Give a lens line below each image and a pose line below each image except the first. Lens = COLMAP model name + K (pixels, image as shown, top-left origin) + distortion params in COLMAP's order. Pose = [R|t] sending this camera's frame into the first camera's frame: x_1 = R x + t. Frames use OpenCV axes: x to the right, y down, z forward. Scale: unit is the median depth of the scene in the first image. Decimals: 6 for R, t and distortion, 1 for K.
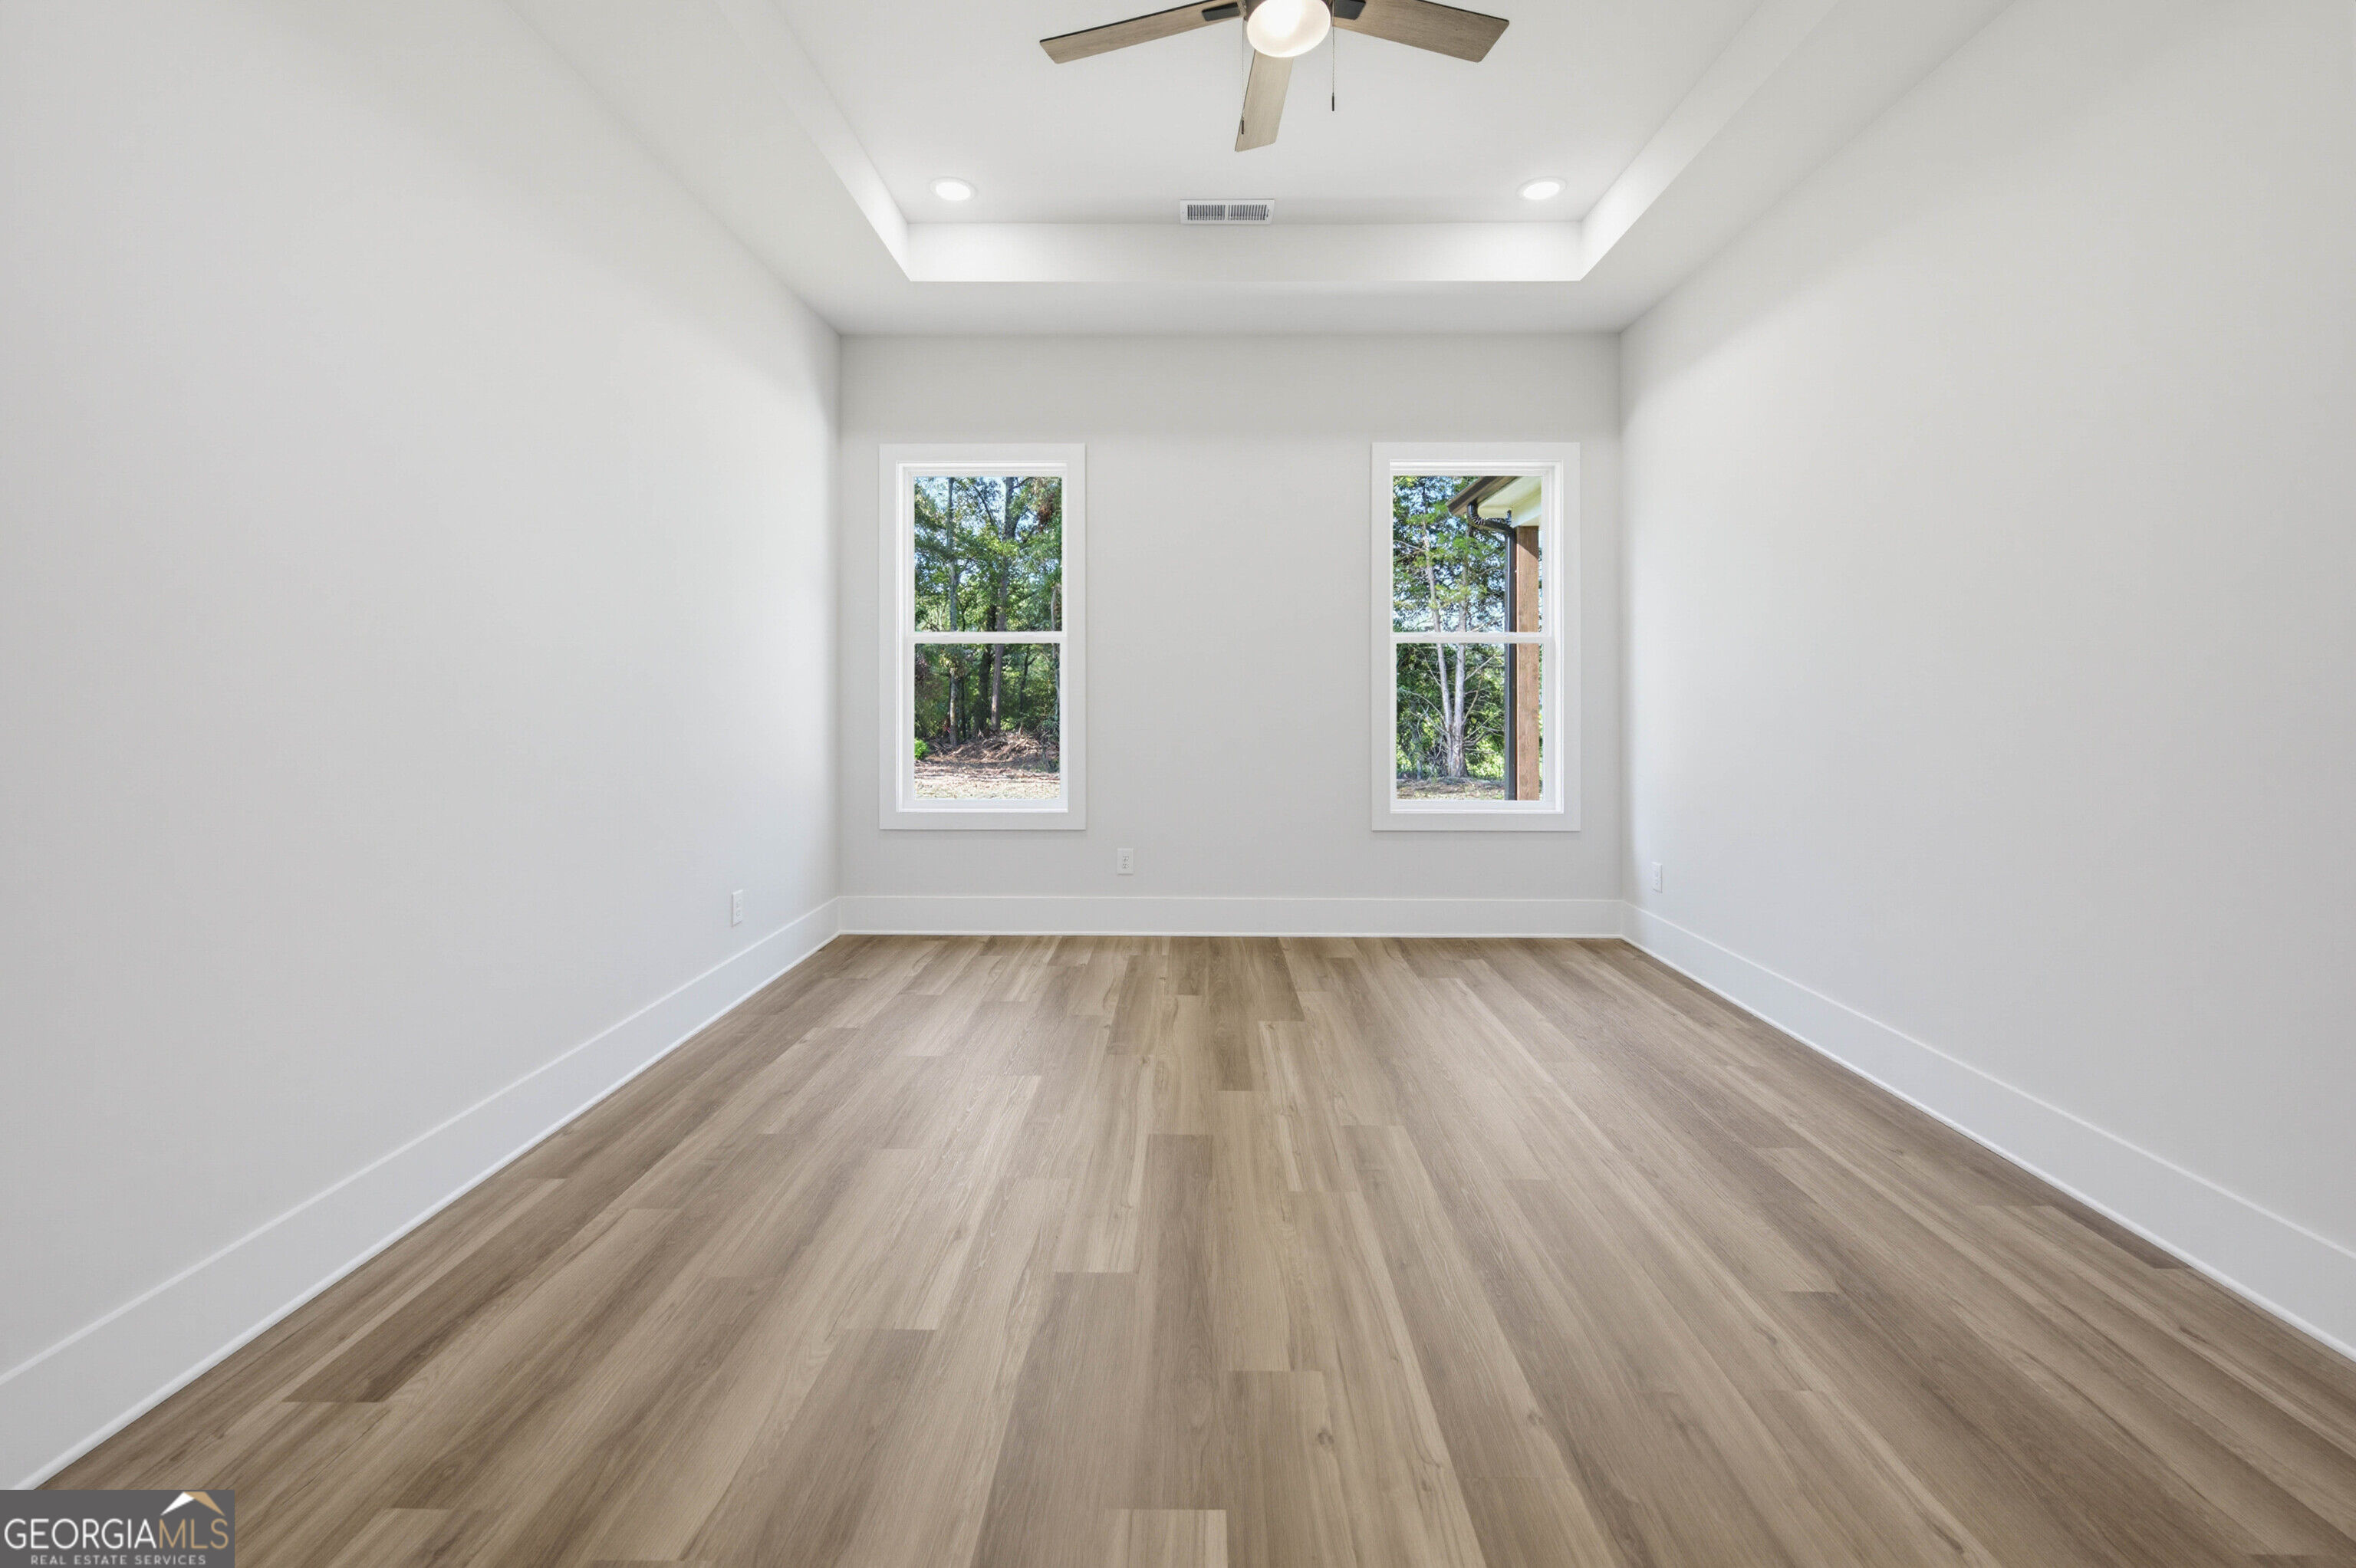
lens RADIAL K [[957.1, 0, 1190.6], [0, 957.1, 691.6], [0, 0, 1]] dist [0.002956, 0.000067]
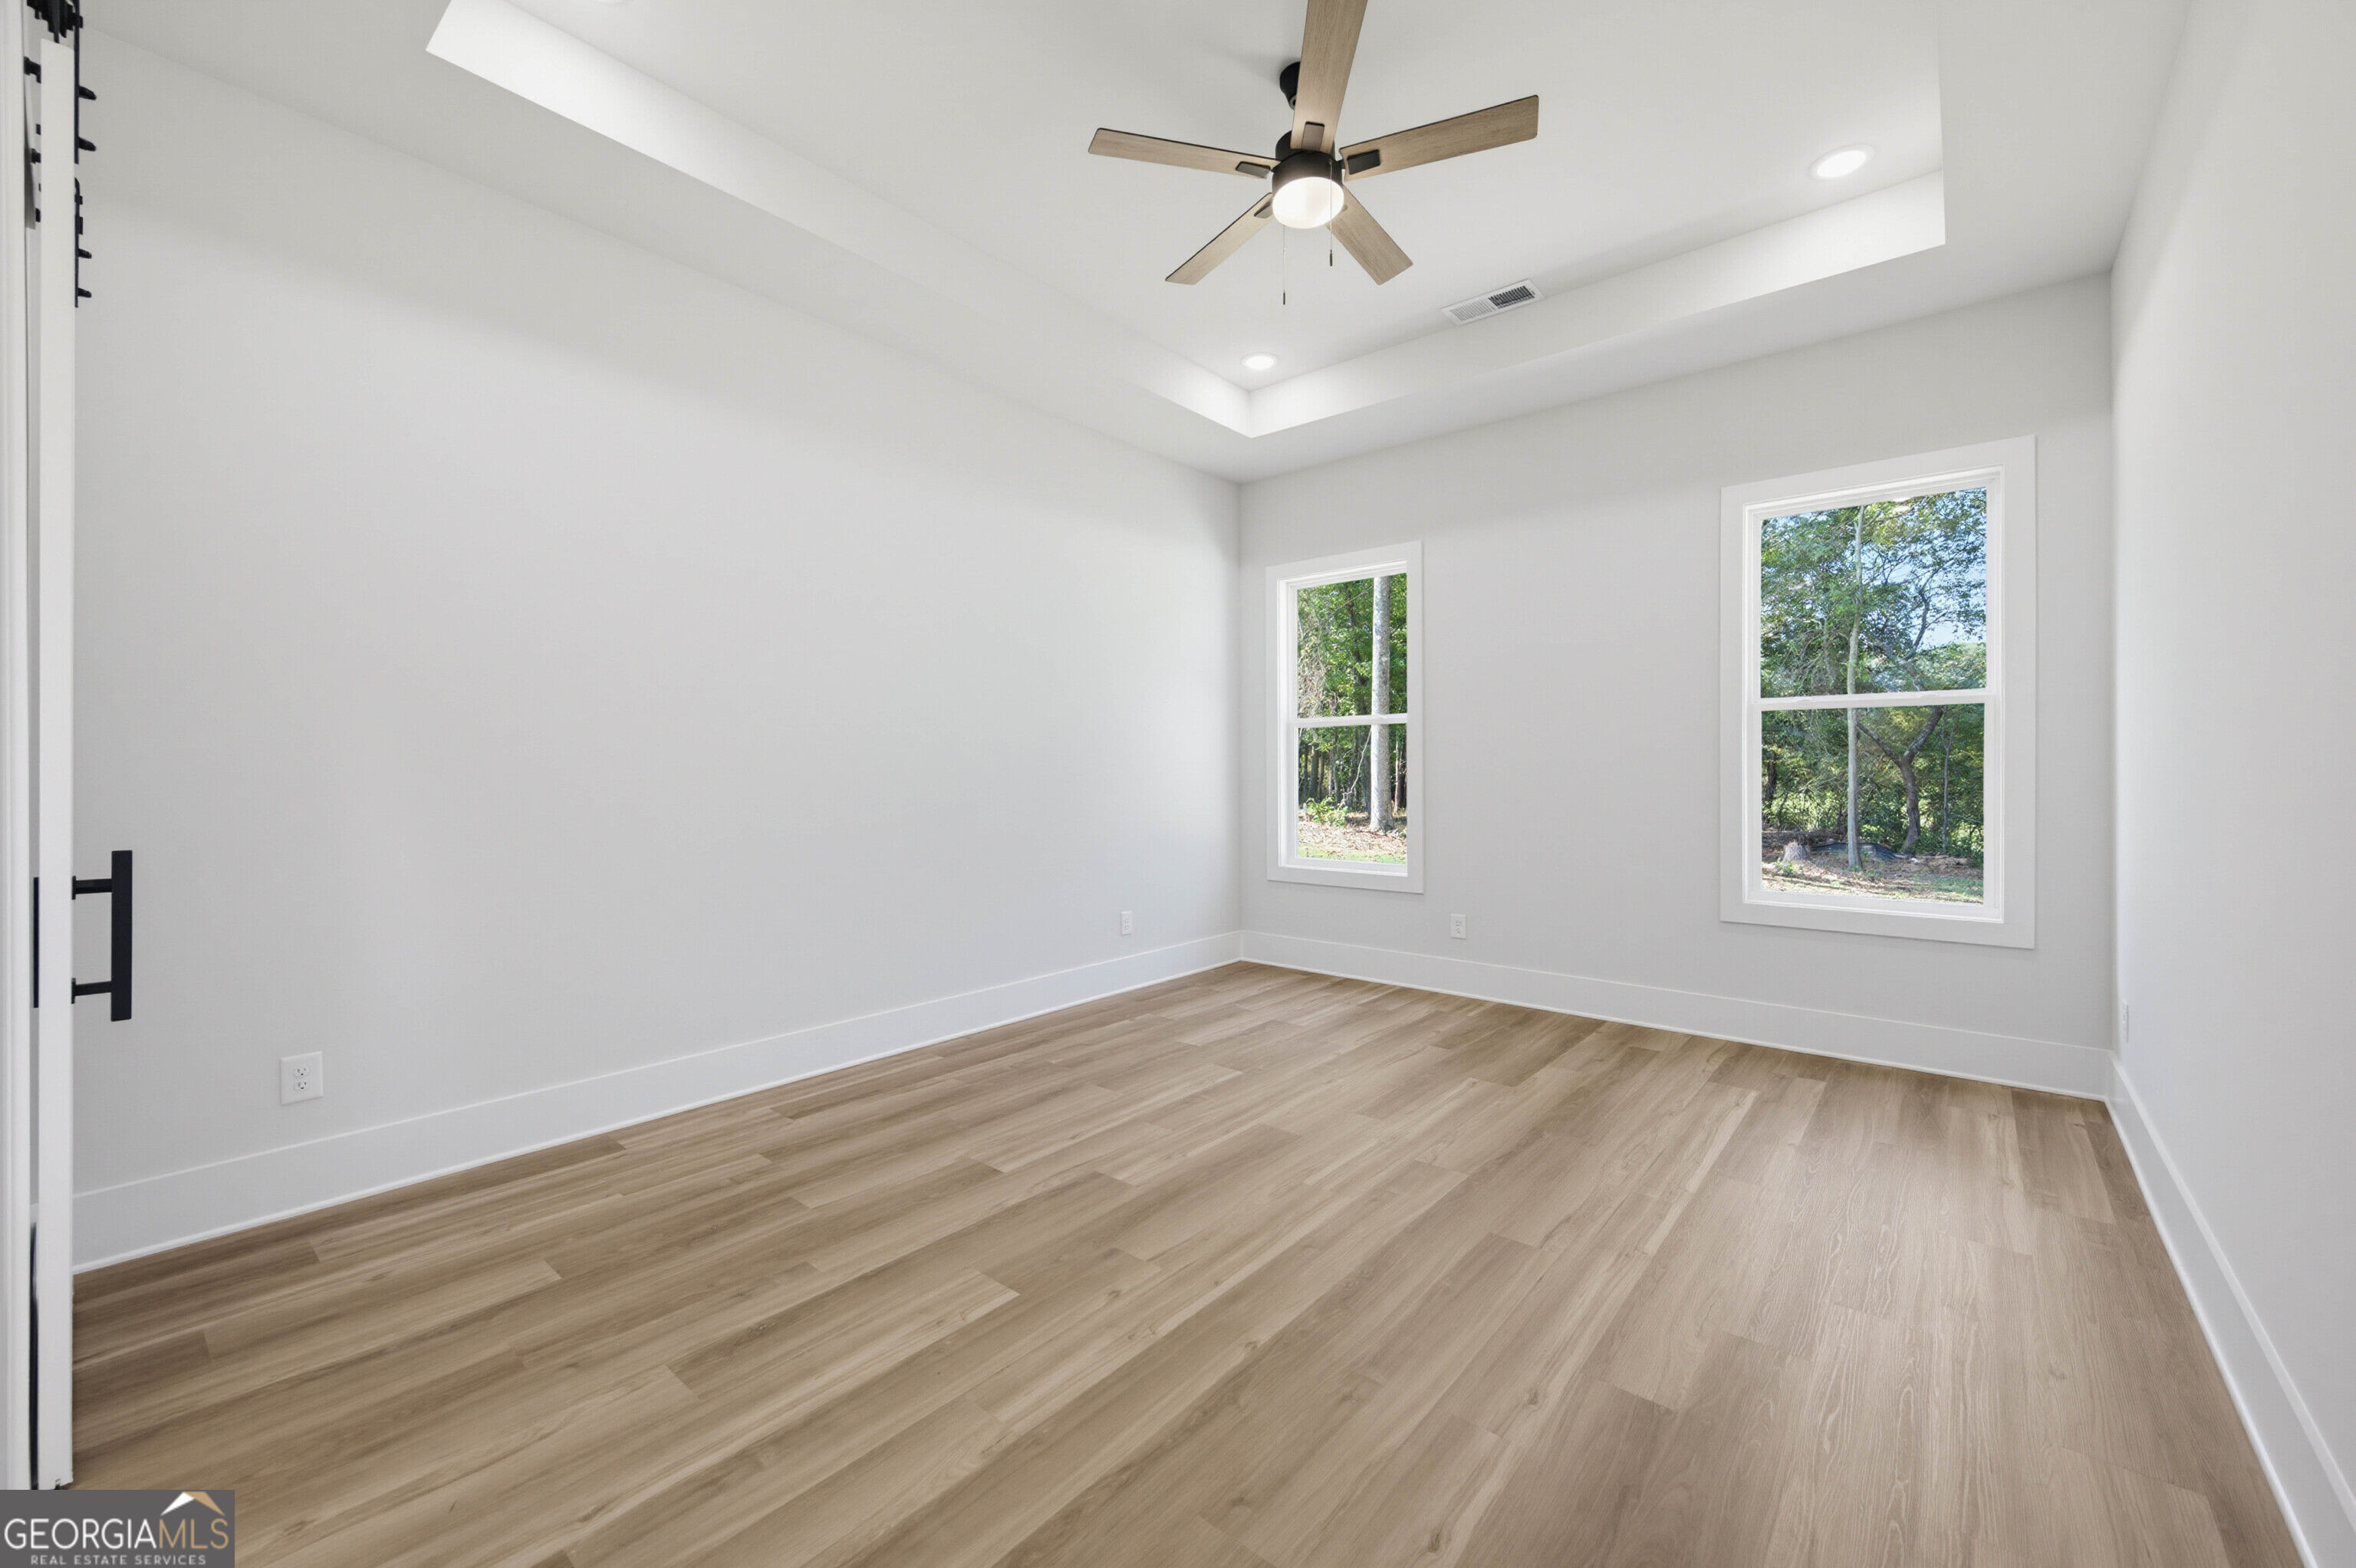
lens RADIAL K [[935.2, 0, 1185.3], [0, 935.2, 778.8], [0, 0, 1]] dist [0.001504, 0.000013]
pose [[0.774400, 0.004338, -0.632682, 0.649752], [0.002400, 0.999949, 0.009793, 0.003204], [0.632692, -0.009103, 0.774350, 0.003253]]
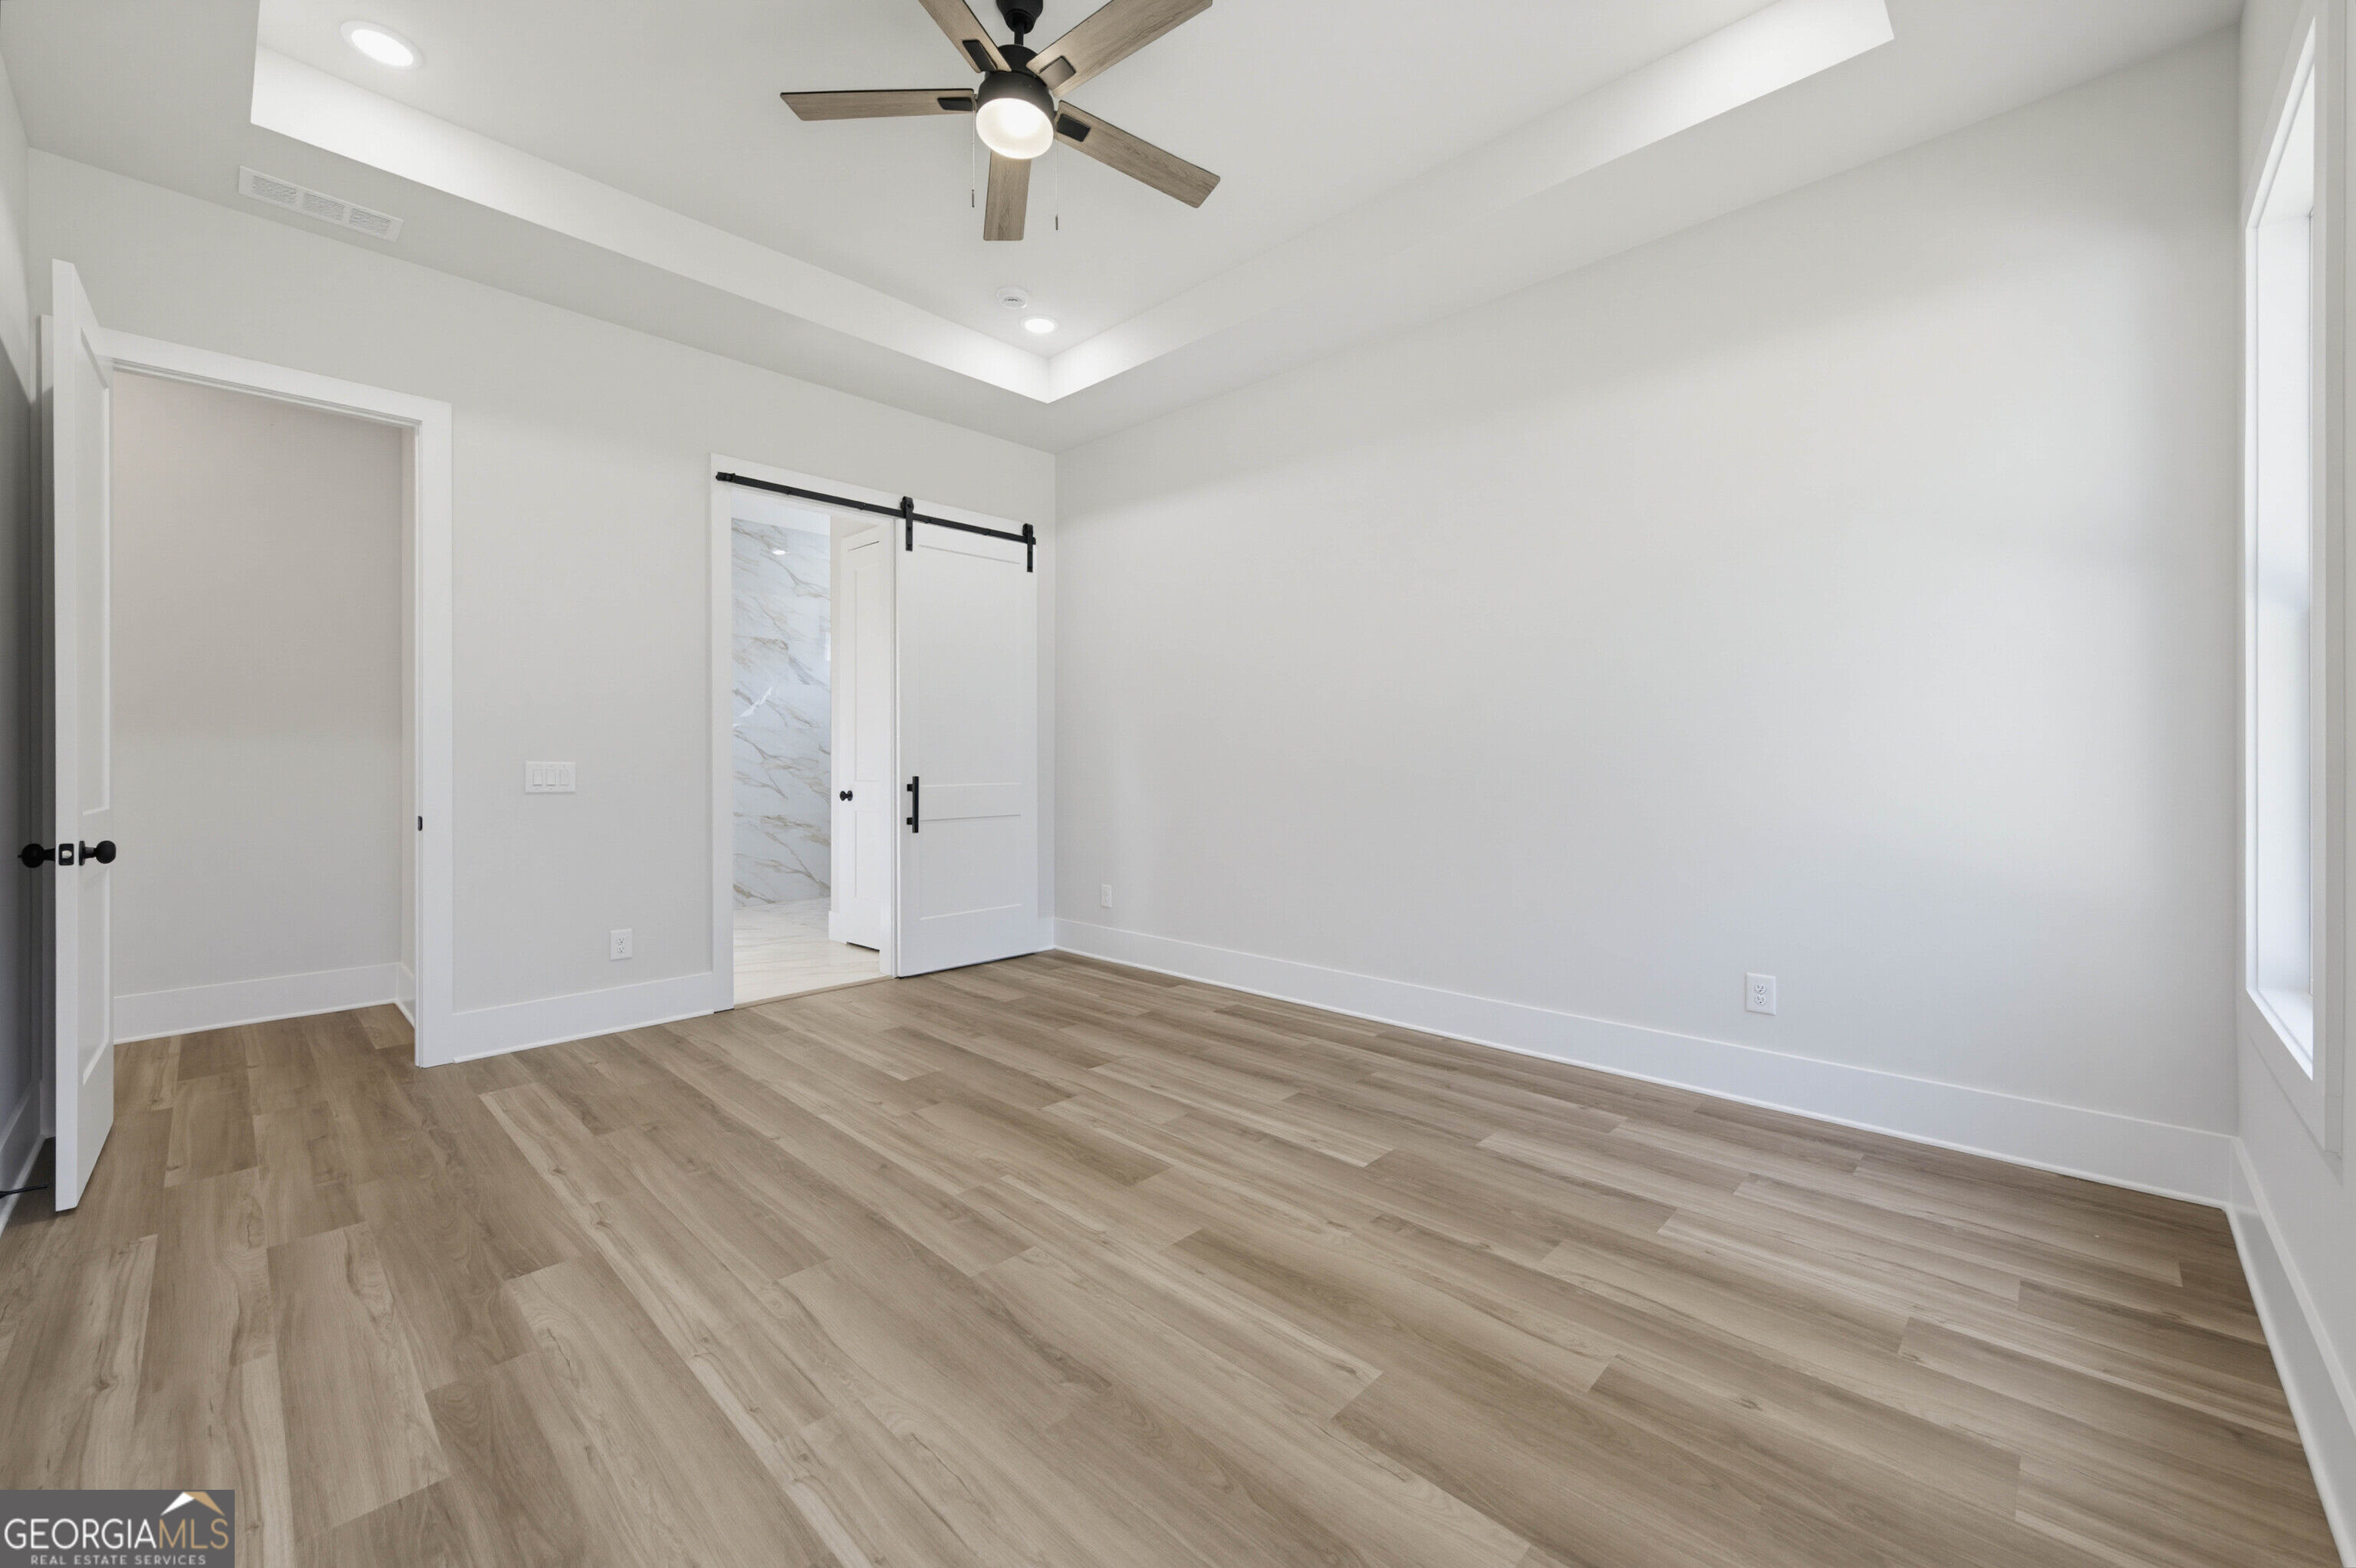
lens RADIAL K [[927.4, 0, 1209.6], [0, 927.4, 754.1], [0, 0, 1]] dist [0.000381, -0.000167]
pose [[-0.673528, -0.003275, -0.739155, 0.681812], [-0.000395, 0.999992, -0.004071, 0.017895], [0.739162, -0.002450, -0.673523, 1.719240]]
